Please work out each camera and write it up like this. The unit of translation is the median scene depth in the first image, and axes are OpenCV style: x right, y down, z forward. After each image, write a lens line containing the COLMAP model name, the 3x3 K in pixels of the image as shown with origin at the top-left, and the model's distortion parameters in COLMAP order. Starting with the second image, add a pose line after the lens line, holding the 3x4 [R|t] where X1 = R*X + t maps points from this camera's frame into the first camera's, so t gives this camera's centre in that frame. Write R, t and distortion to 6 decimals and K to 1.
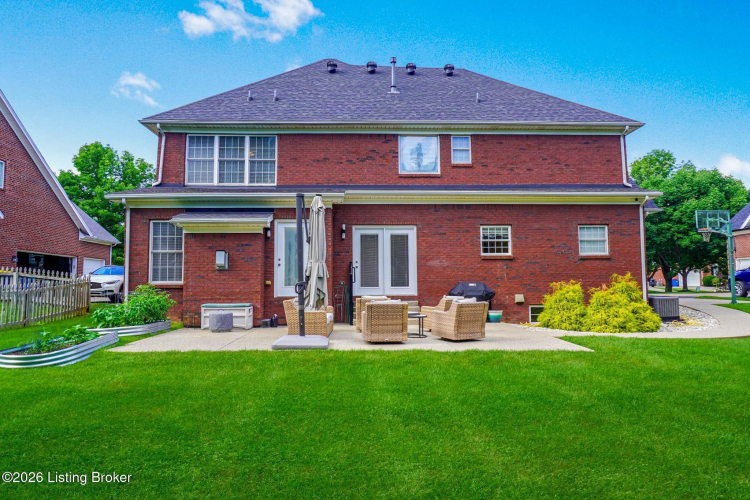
lens RADIAL K [[505.2, 0, 375.0], [0, 505.2, 250.0], [0, 0, 1]] dist [-0.045614, 0.033324]
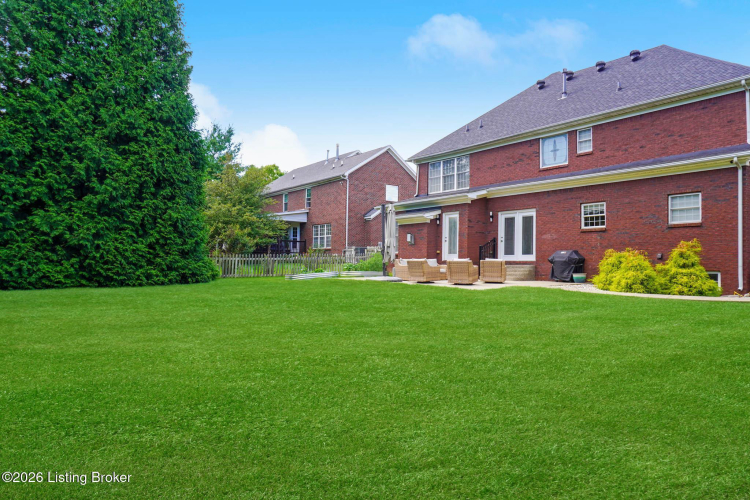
lens RADIAL K [[505.2, 0, 375.0], [0, 505.2, 250.0], [0, 0, 1]] dist [-0.045614, 0.033324]
pose [[0.572151, -0.013458, -0.820038, 0.909049], [0.035954, 0.999316, 0.008685, 0.033194], [0.819360, -0.034453, 0.572243, -0.098238]]
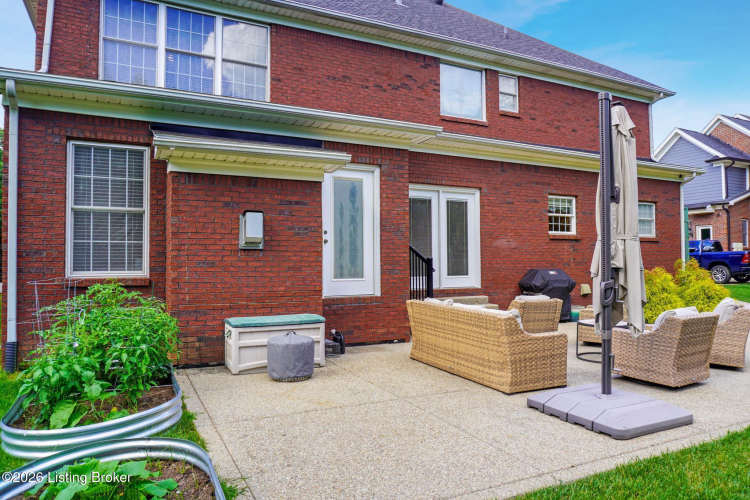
lens RADIAL K [[505.2, 0, 375.0], [0, 505.2, 250.0], [0, 0, 1]] dist [-0.045614, 0.033324]
pose [[0.907812, 0.012531, 0.419190, -0.344686], [-0.030525, 0.998877, 0.036246, 0.015252], [-0.418265, -0.045701, 0.907175, 0.413676]]
